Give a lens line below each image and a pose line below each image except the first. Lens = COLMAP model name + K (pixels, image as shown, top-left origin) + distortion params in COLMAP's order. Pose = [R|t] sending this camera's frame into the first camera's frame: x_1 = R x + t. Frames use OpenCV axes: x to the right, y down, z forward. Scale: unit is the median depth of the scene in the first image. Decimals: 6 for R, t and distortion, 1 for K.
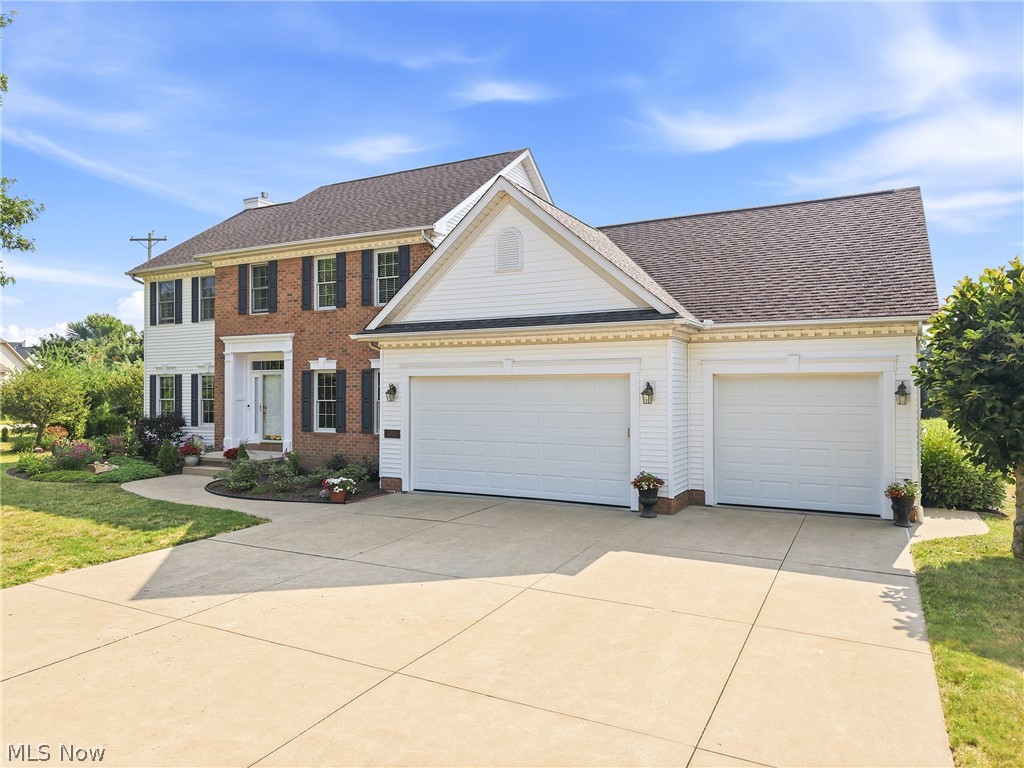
lens RADIAL K [[685.1, 0, 504.8], [0, 685.1, 381.2], [0, 0, 1]] dist [-0.008545, -0.003029]
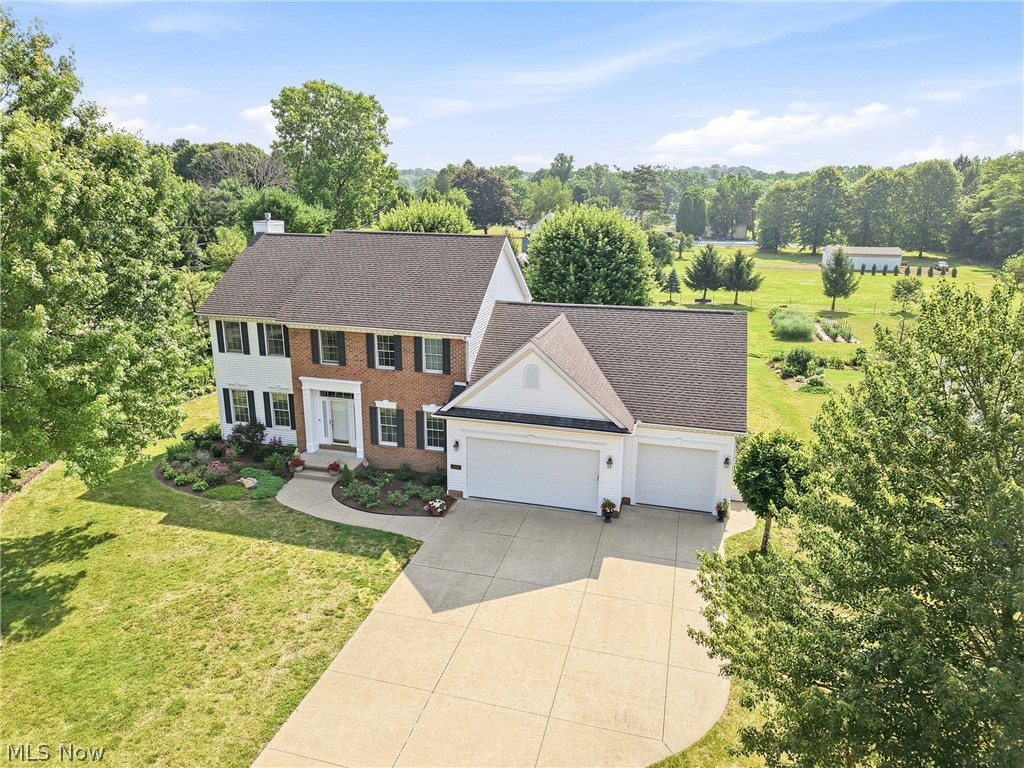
lens RADIAL K [[685.1, 0, 516.5], [0, 685.1, 385.1], [0, 0, 1]] dist [-0.008545, -0.003029]
pose [[0.975578, -0.052268, 0.213346, -0.299967], [-0.007455, 0.962838, 0.269977, -0.471967], [-0.219529, -0.264974, 0.938934, -0.477175]]
